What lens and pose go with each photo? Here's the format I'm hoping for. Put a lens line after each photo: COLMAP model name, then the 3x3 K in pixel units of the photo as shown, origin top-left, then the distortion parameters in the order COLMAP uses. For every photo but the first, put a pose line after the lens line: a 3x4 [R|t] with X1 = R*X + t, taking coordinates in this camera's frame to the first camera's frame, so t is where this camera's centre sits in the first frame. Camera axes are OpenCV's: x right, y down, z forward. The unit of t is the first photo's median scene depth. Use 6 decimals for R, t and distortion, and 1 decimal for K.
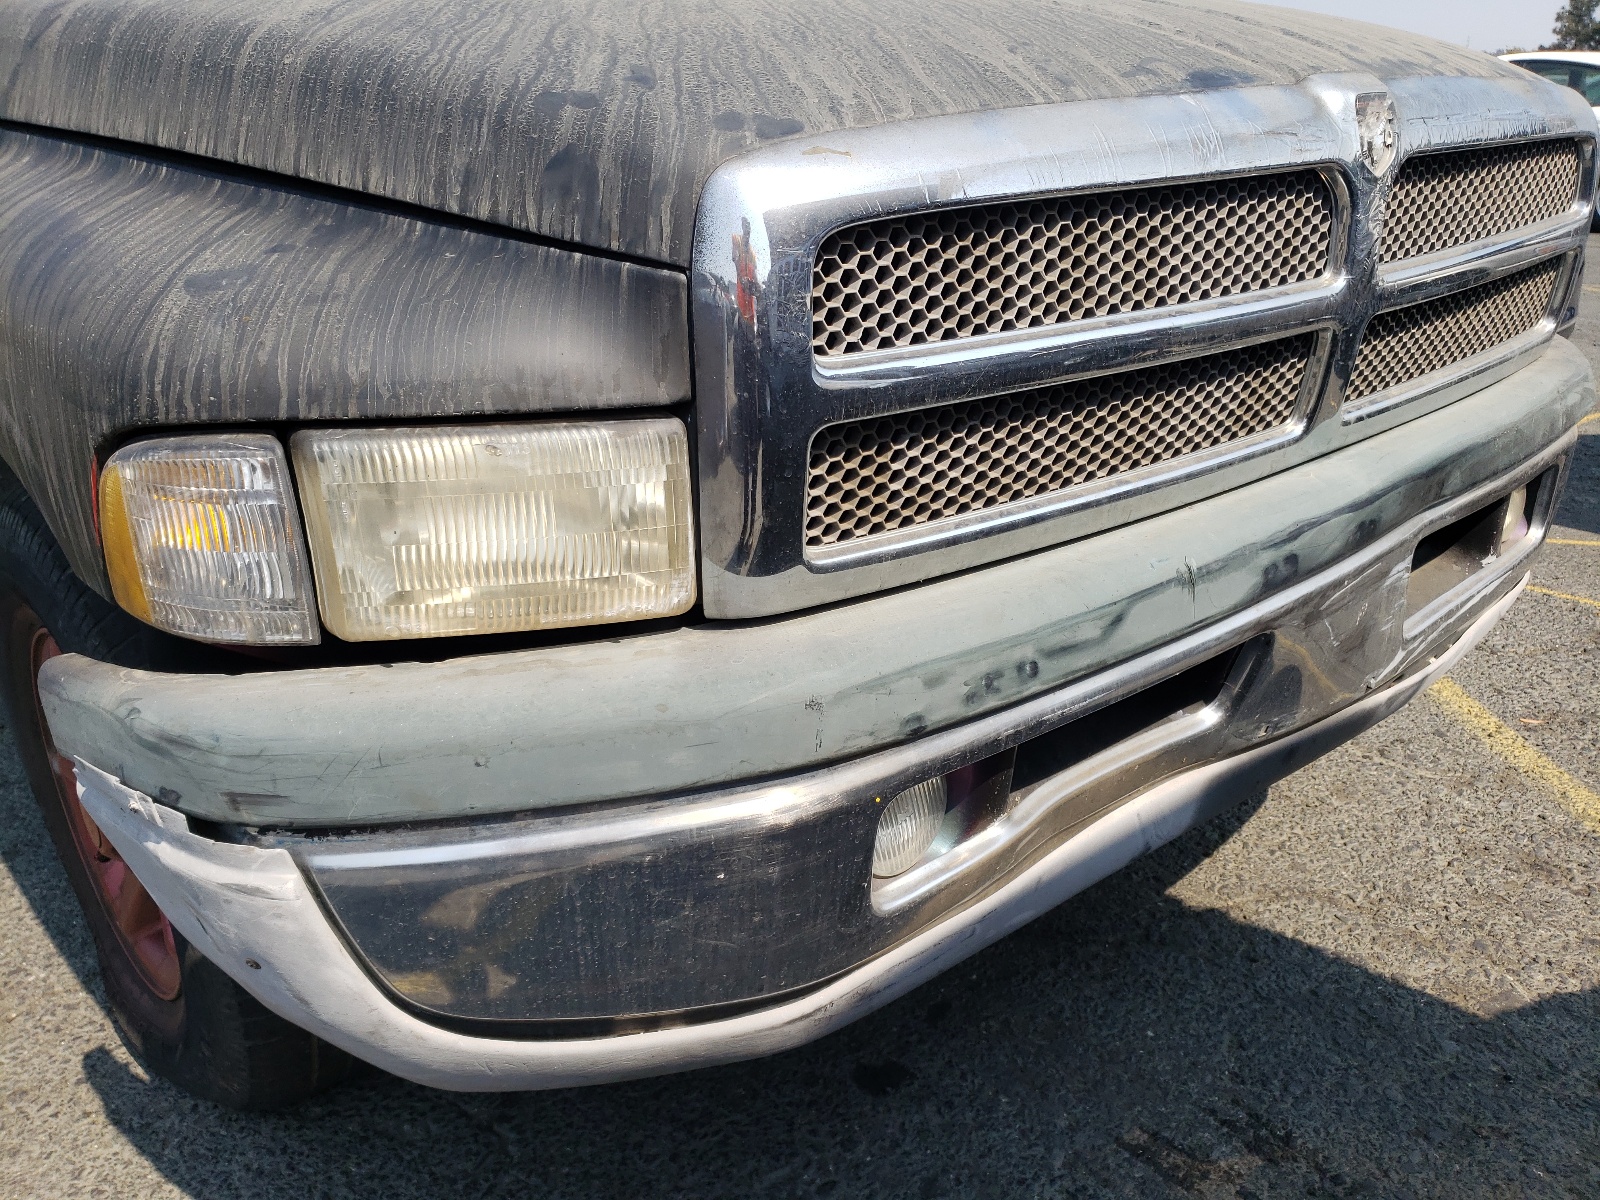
lens RADIAL K [[1191.3, 0, 798.9], [0, 1191.3, 583.0], [0, 0, 1]] dist [0.036671, -0.028785]
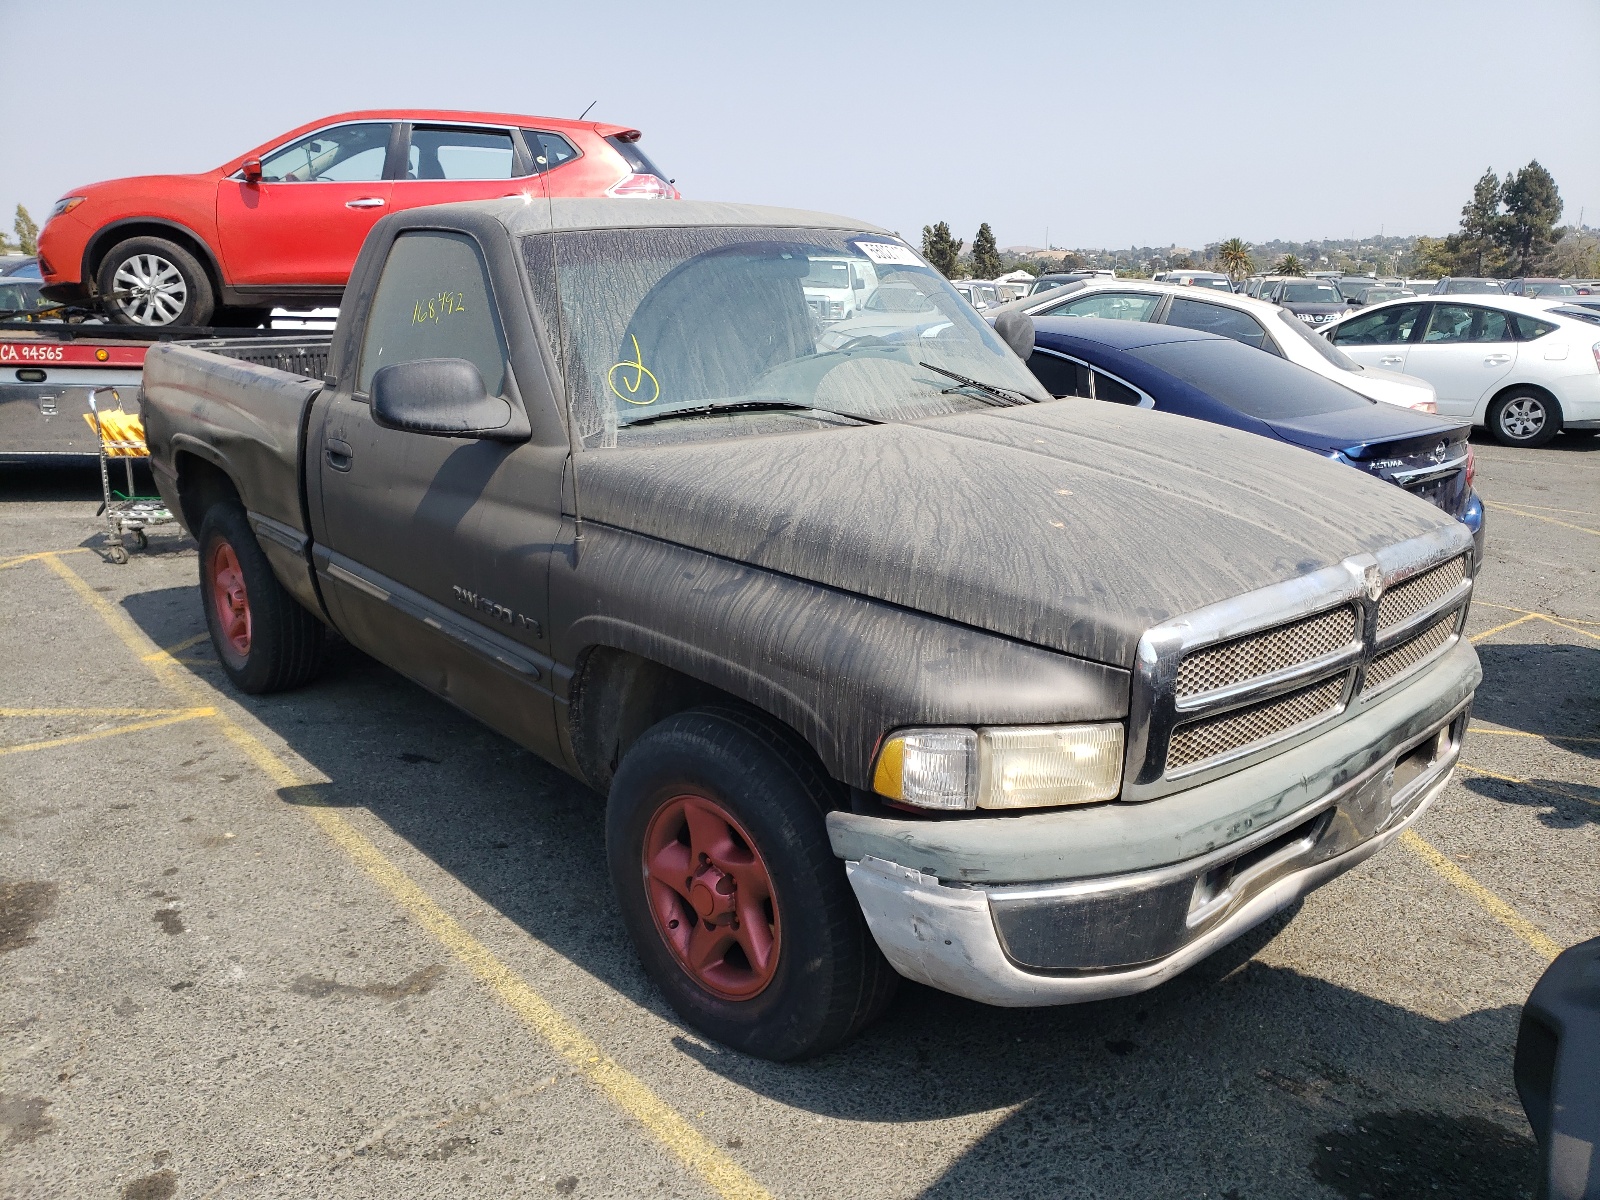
lens RADIAL K [[1183.5, 0, 800.0], [0, 1183.5, 600.0], [0, 0, 1]] dist [0.023043, -0.000060]
pose [[0.999211, 0.011507, 0.038014, -0.663685], [-0.007351, 0.994155, -0.107708, -0.090073], [-0.039032, 0.107343, 0.993456, -1.145995]]
